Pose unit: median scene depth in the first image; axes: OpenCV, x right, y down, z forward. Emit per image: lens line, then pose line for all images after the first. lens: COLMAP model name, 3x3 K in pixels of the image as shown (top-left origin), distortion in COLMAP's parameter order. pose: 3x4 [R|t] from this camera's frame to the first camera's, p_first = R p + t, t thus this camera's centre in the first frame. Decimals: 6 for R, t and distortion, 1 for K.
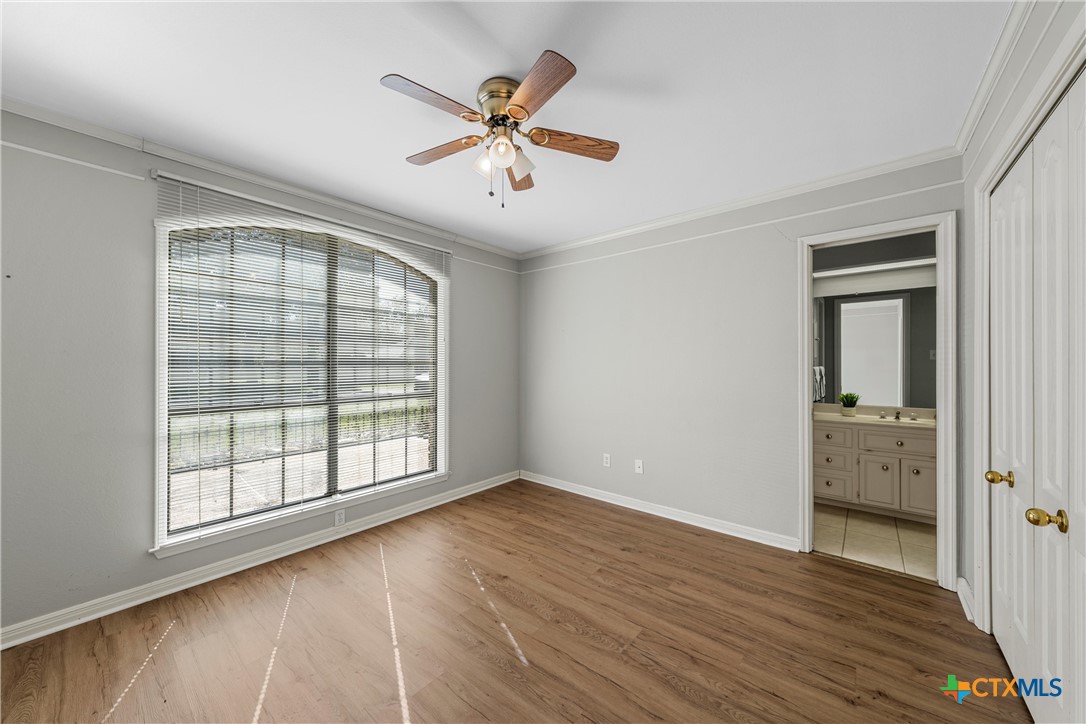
lens RADIAL K [[387.7, 0, 546.1], [0, 387.7, 360.7], [0, 0, 1]] dist [-0.000866, 0.000058]
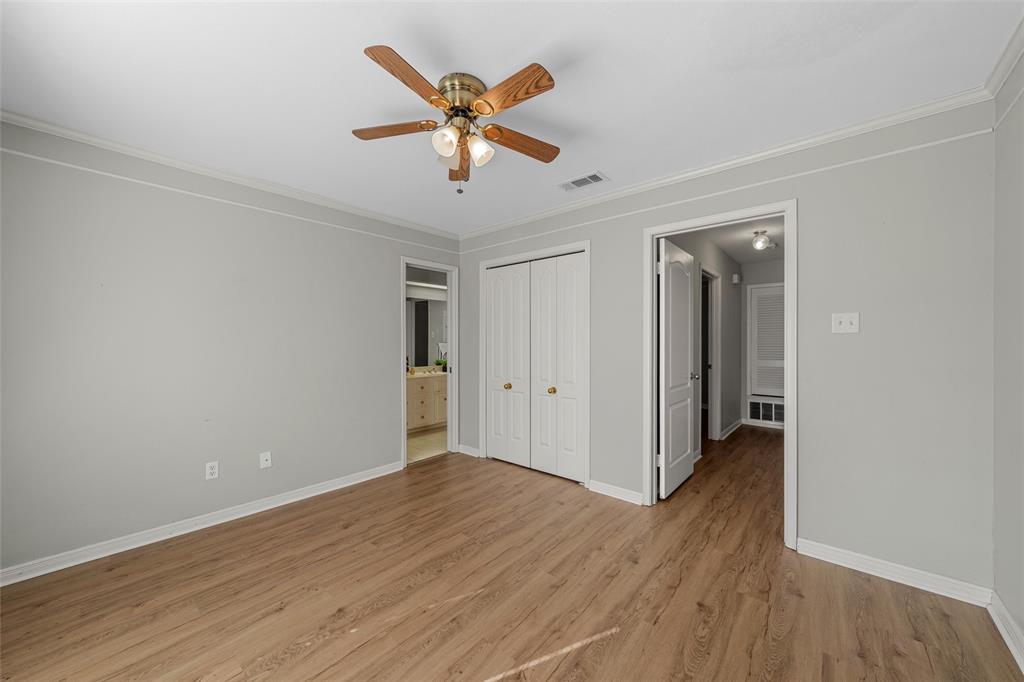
lens RADIAL K [[365.6, 0, 514.7], [0, 365.6, 342.6], [0, 0, 1]] dist [-0.000866, 0.000058]
pose [[0.027503, -0.002433, 0.999619, -0.722467], [-0.002086, 0.999995, 0.002491, 0.009187], [-0.999620, -0.002154, 0.027498, 0.538994]]
